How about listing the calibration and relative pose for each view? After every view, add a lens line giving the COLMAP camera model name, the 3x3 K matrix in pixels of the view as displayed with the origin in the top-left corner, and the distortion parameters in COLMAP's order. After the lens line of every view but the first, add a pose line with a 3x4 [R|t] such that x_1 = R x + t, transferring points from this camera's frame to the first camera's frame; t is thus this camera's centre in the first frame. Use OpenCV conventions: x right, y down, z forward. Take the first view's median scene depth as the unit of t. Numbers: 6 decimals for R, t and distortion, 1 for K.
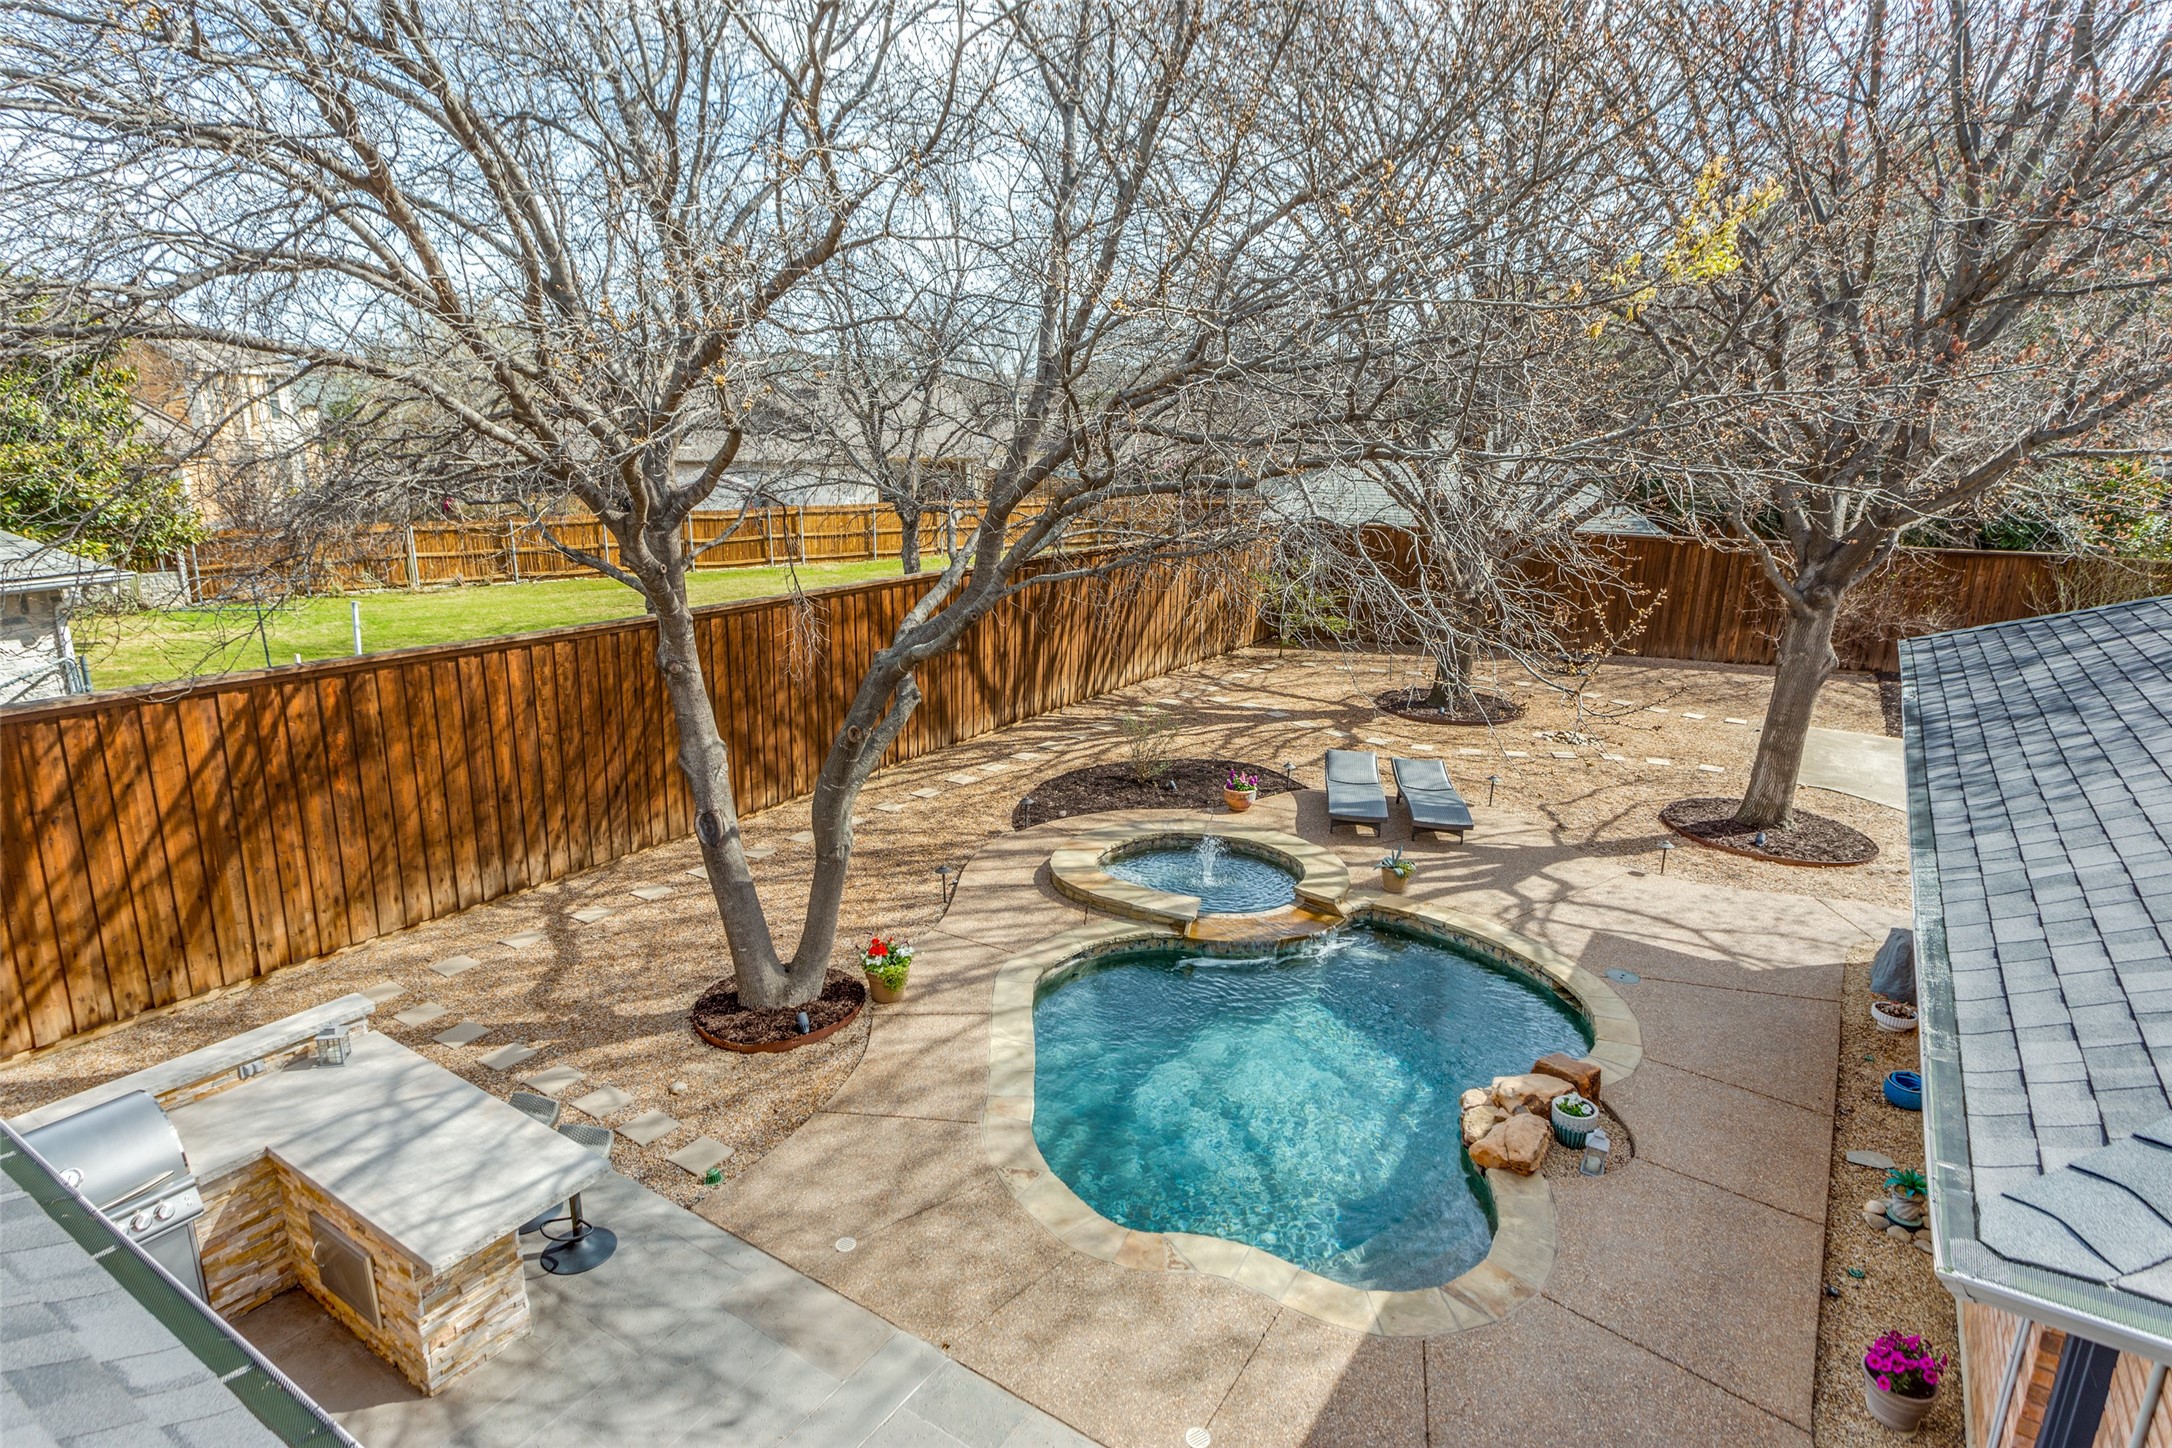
lens RADIAL K [[1157.2, 0, 1060.0], [0, 1157.2, 727.5], [0, 0, 1]] dist [-0.000077, 0.000827]
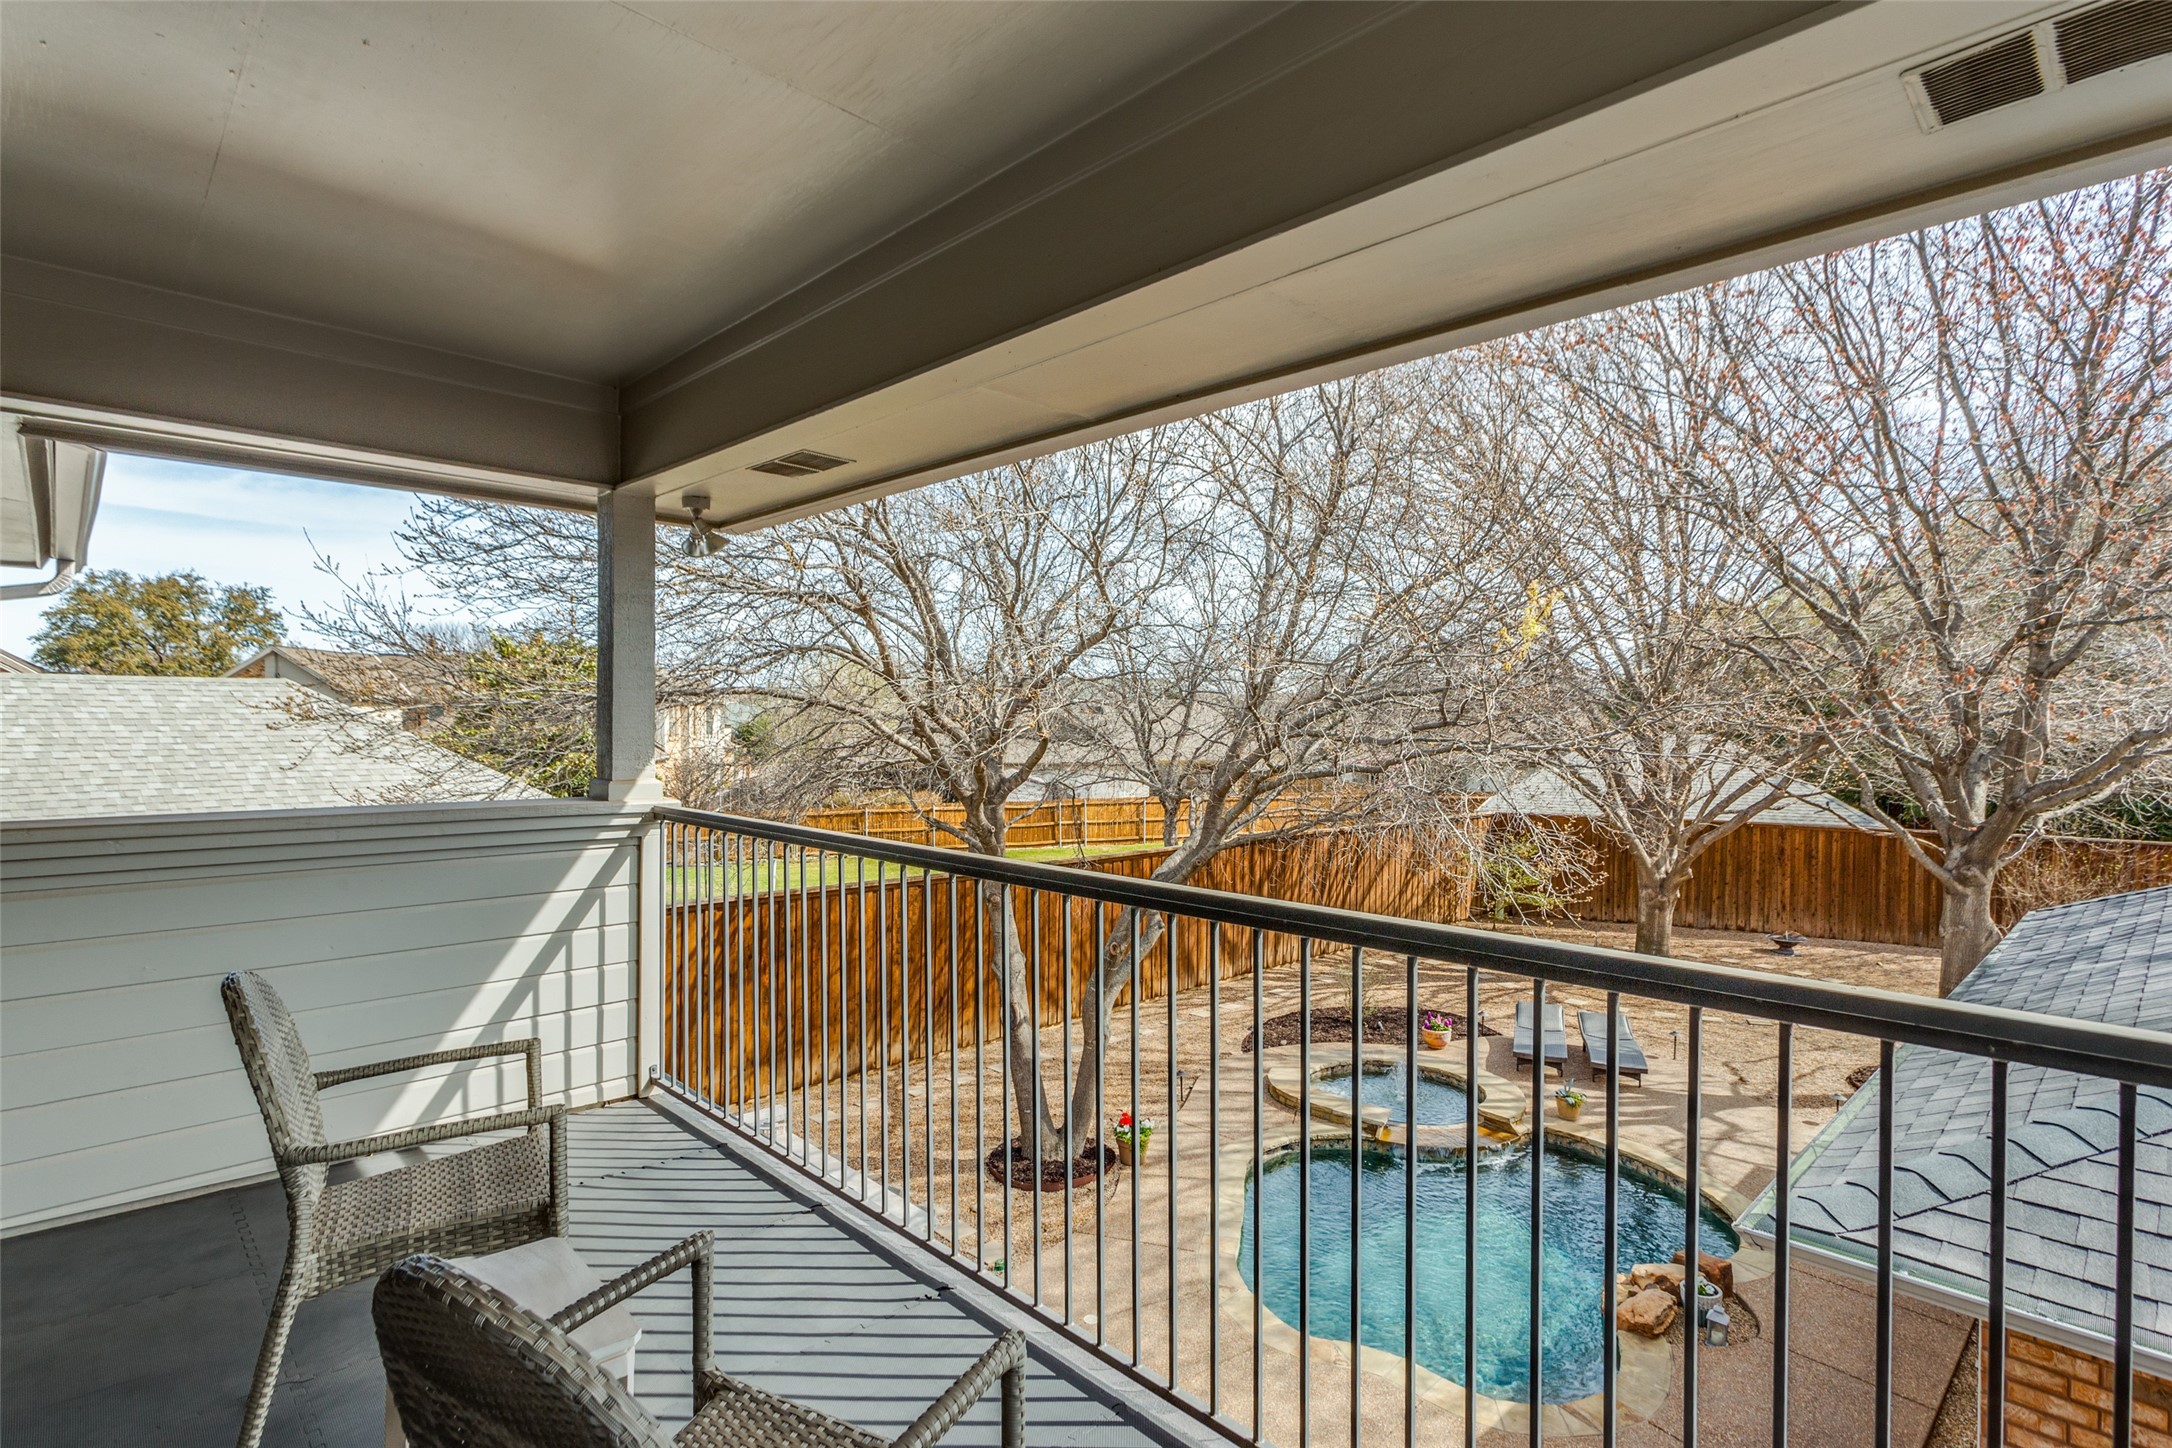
lens RADIAL K [[1033.3, 0, 1073.9], [0, 1033.3, 734.4], [0, 0, 1]] dist [0.001882, 0.000545]
pose [[0.973997, -0.009927, -0.226344, 0.048257], [-0.047646, 0.967724, -0.247469, 0.052556], [0.221495, 0.251819, 0.942087, -0.202468]]
